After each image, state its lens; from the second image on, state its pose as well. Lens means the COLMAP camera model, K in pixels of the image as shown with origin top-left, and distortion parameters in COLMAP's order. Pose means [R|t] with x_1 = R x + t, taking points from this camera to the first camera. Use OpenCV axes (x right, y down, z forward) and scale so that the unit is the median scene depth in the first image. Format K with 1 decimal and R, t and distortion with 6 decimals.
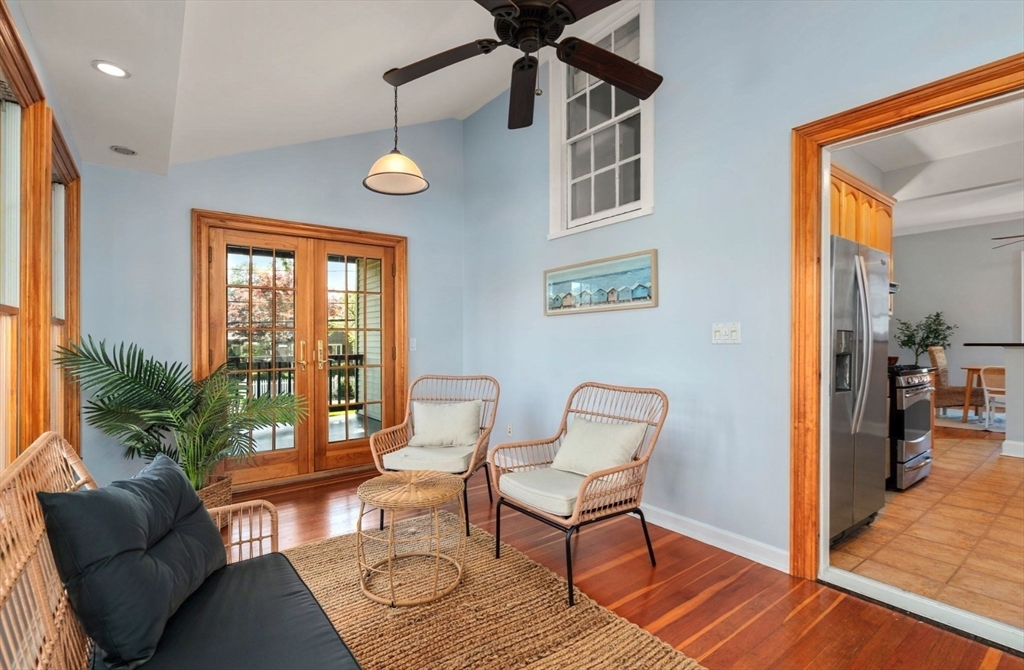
lens RADIAL K [[472.7, 0, 512.9], [0, 472.7, 339.4], [0, 0, 1]] dist [-0.000992, 0.000564]
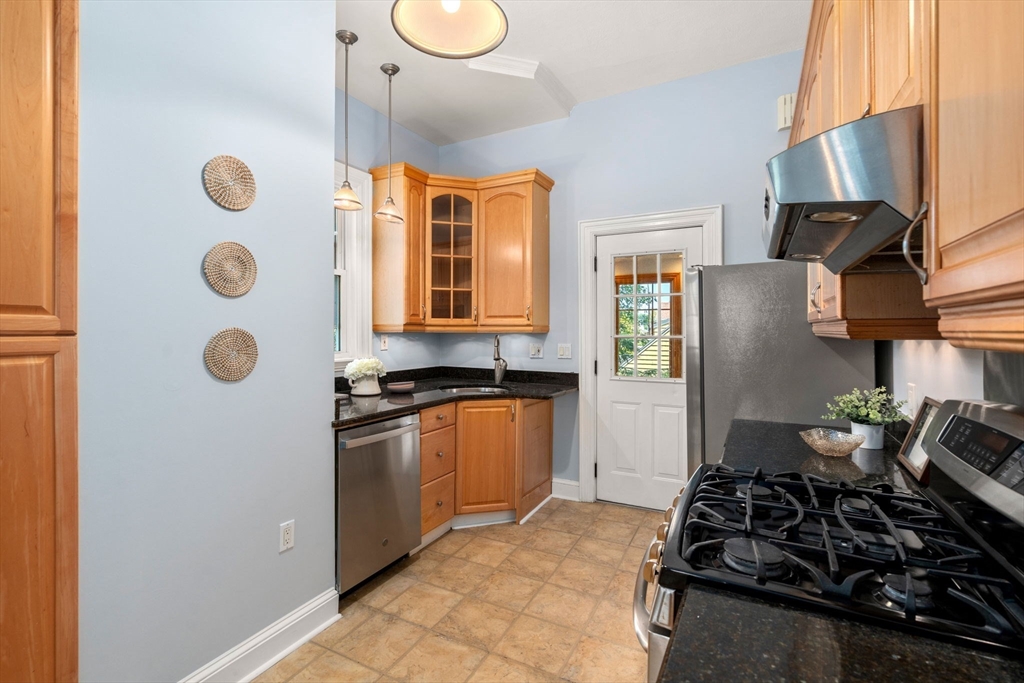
lens RADIAL K [[470.7, 0, 505.0], [0, 470.7, 328.2], [0, 0, 1]] dist [-0.001386, 0.000419]
pose [[-0.908599, -0.002434, -0.417664, 1.518158], [0.000574, 0.999975, -0.007075, -0.069998], [0.417670, -0.006668, -0.908574, 1.717375]]
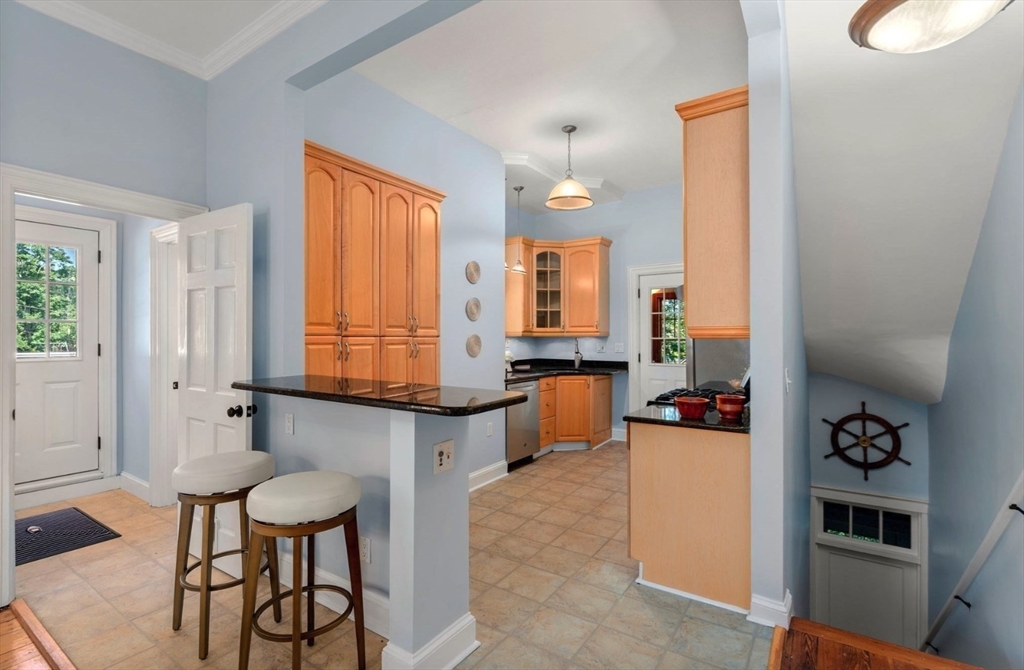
lens RADIAL K [[472.7, 0, 508.9], [0, 472.7, 333.1], [0, 0, 1]] dist [-0.000992, 0.000564]
pose [[-0.947518, 0.000239, -0.319702, 1.967574], [0.002468, 0.999975, -0.006567, -0.068290], [0.319693, -0.007012, -0.947495, 2.446159]]
